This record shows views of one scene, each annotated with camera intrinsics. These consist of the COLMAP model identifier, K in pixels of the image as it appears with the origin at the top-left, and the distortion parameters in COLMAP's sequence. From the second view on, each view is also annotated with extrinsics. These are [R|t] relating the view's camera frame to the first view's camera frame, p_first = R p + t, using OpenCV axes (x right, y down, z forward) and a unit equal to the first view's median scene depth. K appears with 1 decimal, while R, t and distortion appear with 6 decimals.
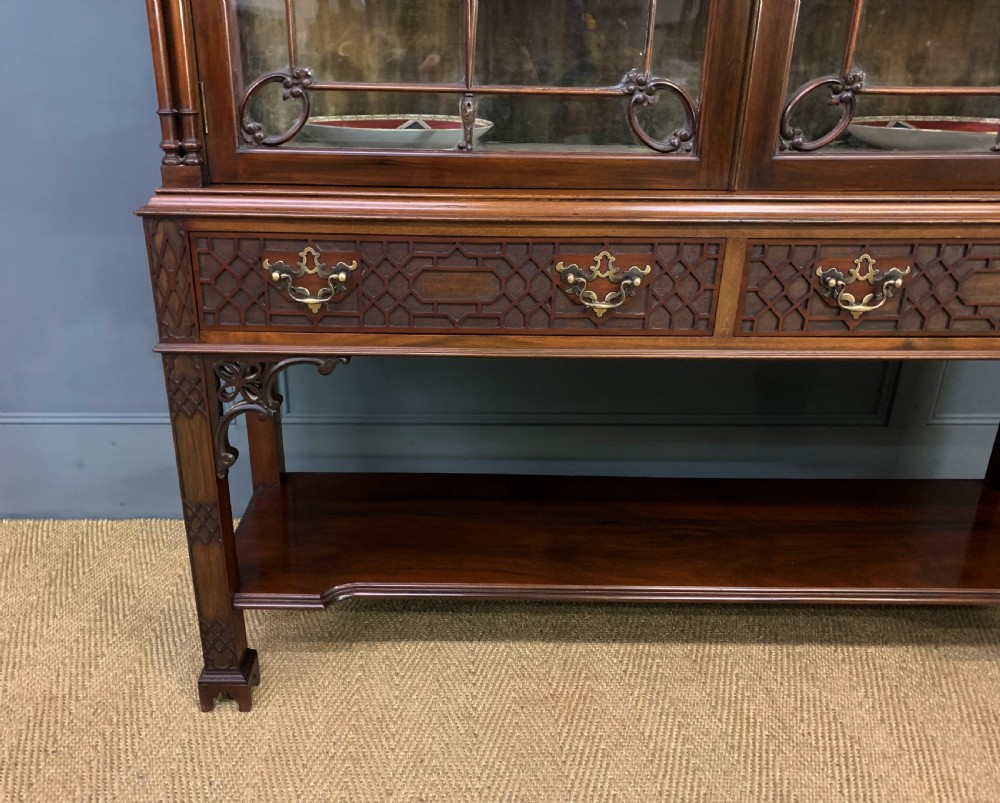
lens RADIAL K [[820.0, 0, 460.0], [0, 820.0, 390.2], [0, 0, 1]] dist [0.088427, -0.160691]
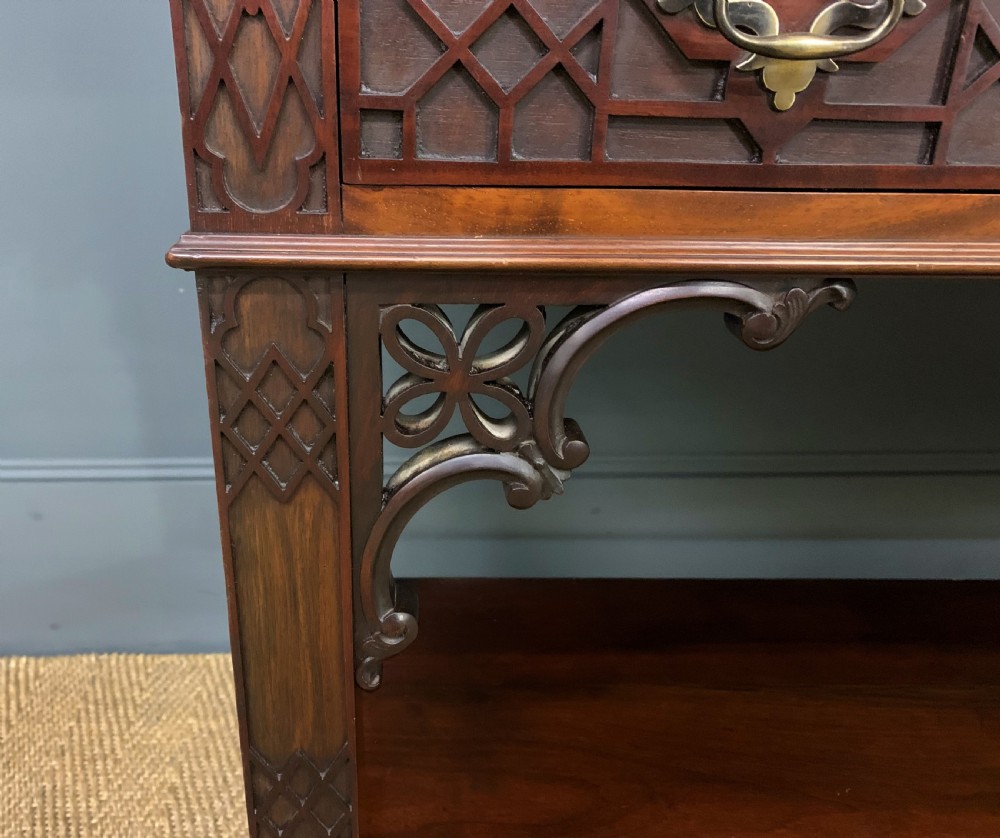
lens RADIAL K [[866.1, 0, 448.0], [0, 866.1, 418.7], [0, 0, 1]] dist [0.006784, 0.002925]
pose [[0.999191, -0.006805, 0.039627, -0.294674], [0.006811, 0.999977, -0.000022, 0.004627], [-0.039626, 0.000292, 0.999215, 0.723103]]
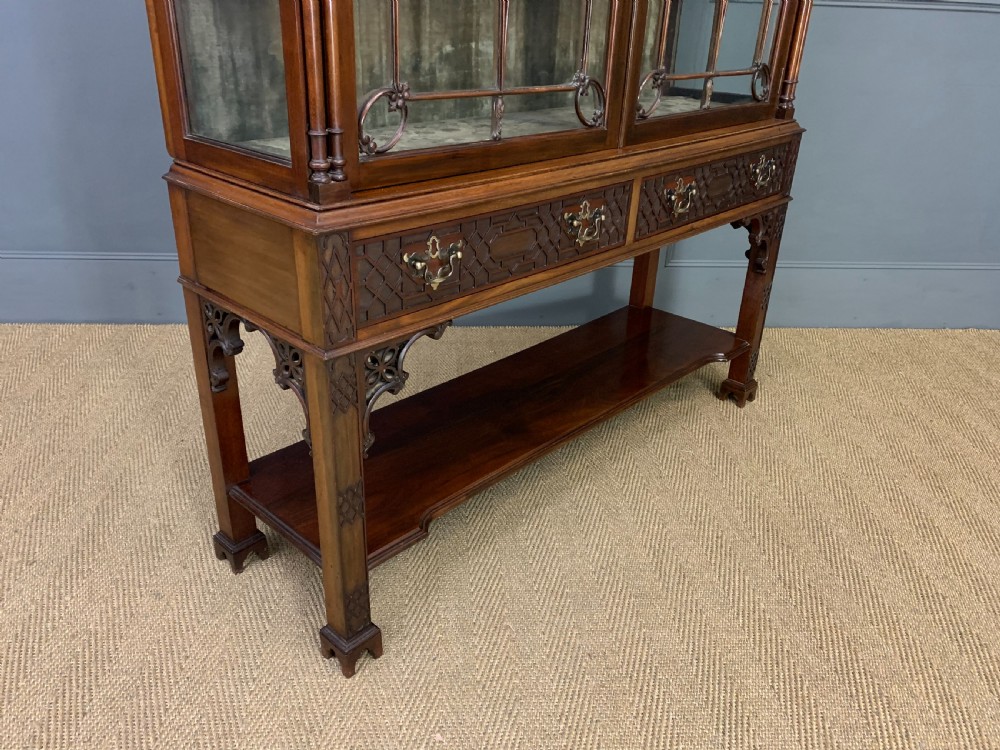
lens RADIAL K [[772.5, 0, 482.4], [0, 772.5, 377.6], [0, 0, 1]] dist [0.094720, -0.000467]
pose [[0.694728, -0.303068, 0.652306, -0.898137], [0.250115, 0.952091, 0.175970, -0.153096], [-0.674385, 0.040900, 0.737246, 0.128232]]
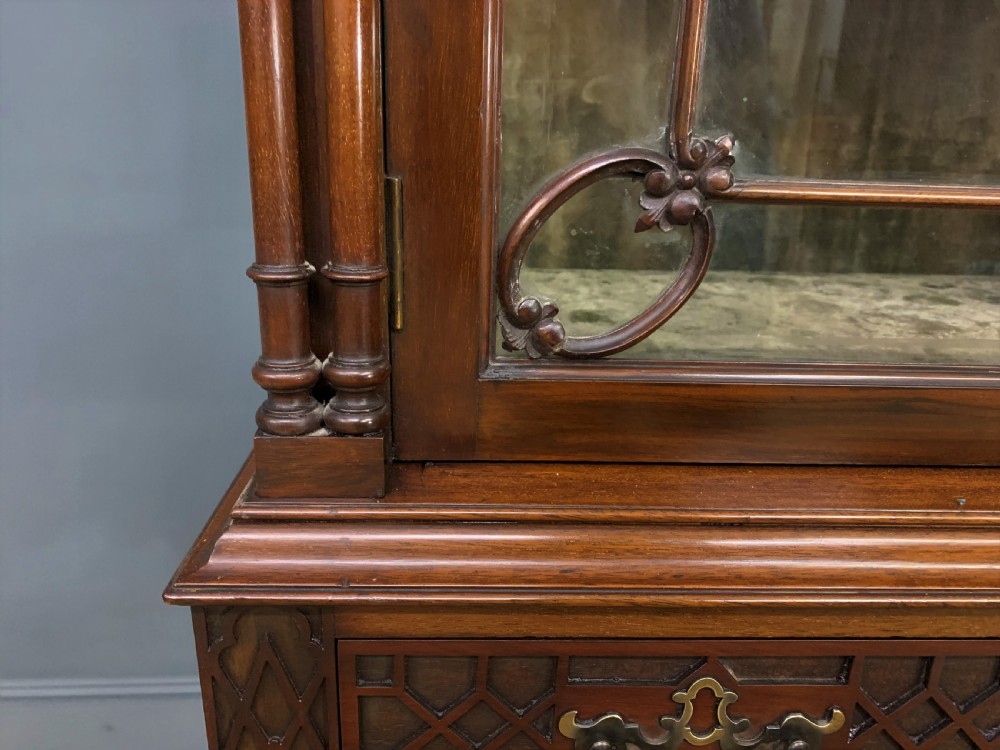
lens RADIAL K [[783.8, 0, 500.0], [0, 783.8, 375.0], [0, 0, 1]] dist [-0.000678, -0.003713]
pose [[0.998686, 0.000969, 0.051244, -0.271544], [0.001809, 0.998532, -0.054135, -0.265653], [-0.051221, 0.054156, 0.997218, 0.669024]]
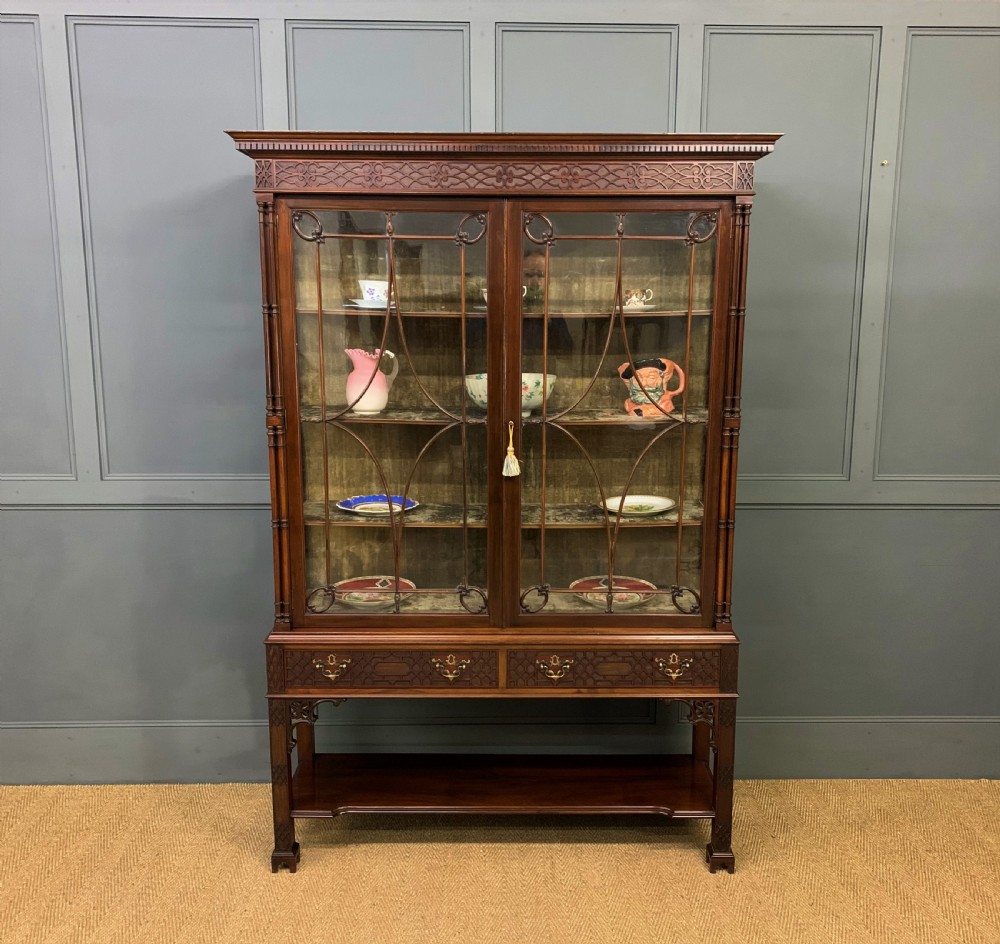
lens RADIAL K [[946.1, 0, 513.4], [0, 946.1, 468.6], [0, 0, 1]] dist [0.097458, -0.121172]
pose [[0.999979, -0.006144, 0.002147, 0.350926], [0.006450, 0.979499, -0.201346, -0.135974], [-0.000866, 0.201356, 0.979518, -1.866266]]
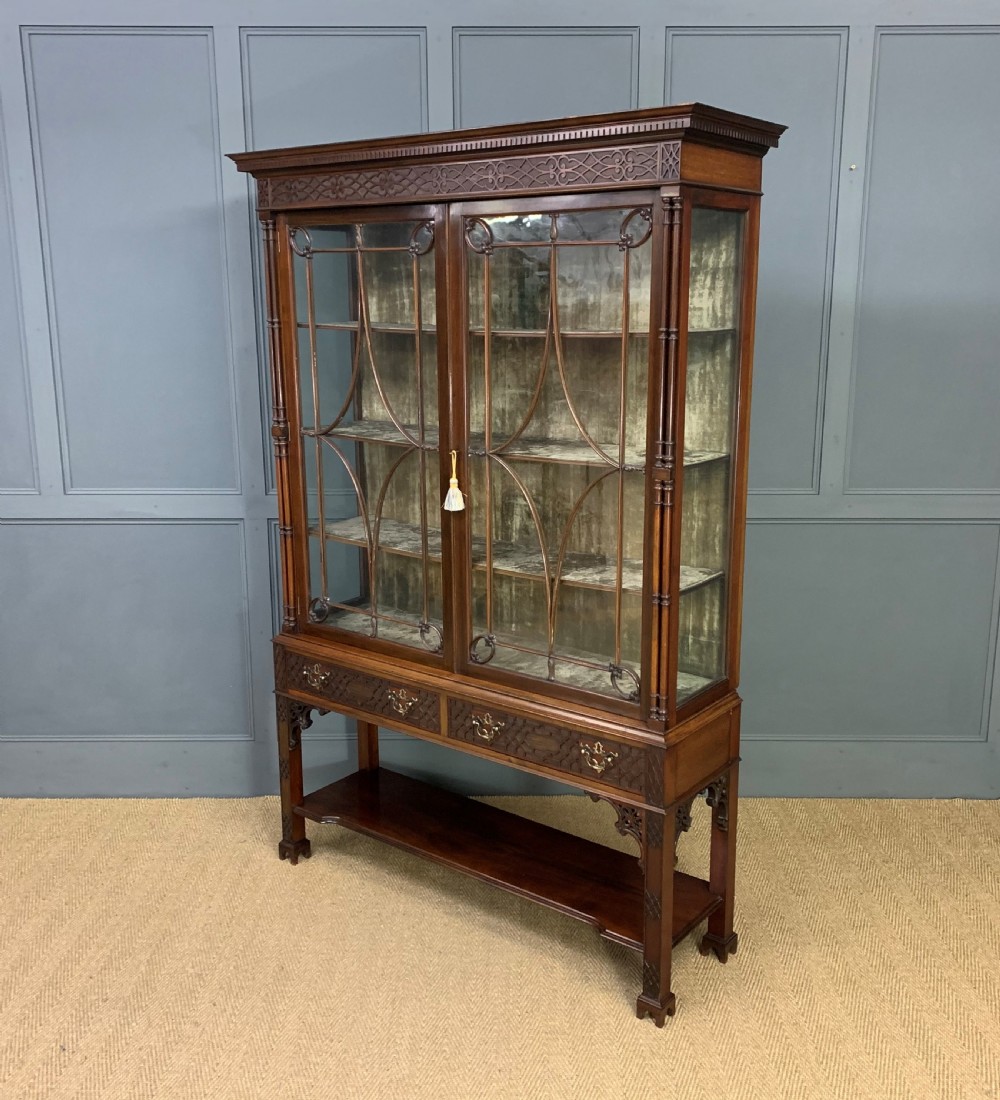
lens RADIAL K [[1130.1, 0, 499.8], [0, 1130.1, 550.3], [0, 0, 1]] dist [0.121164, -0.001986]
pose [[0.788970, 0.126140, -0.601344, 2.252051], [-0.218662, 0.972269, -0.082941, -0.338026], [0.574206, 0.196929, 0.794674, -1.480449]]
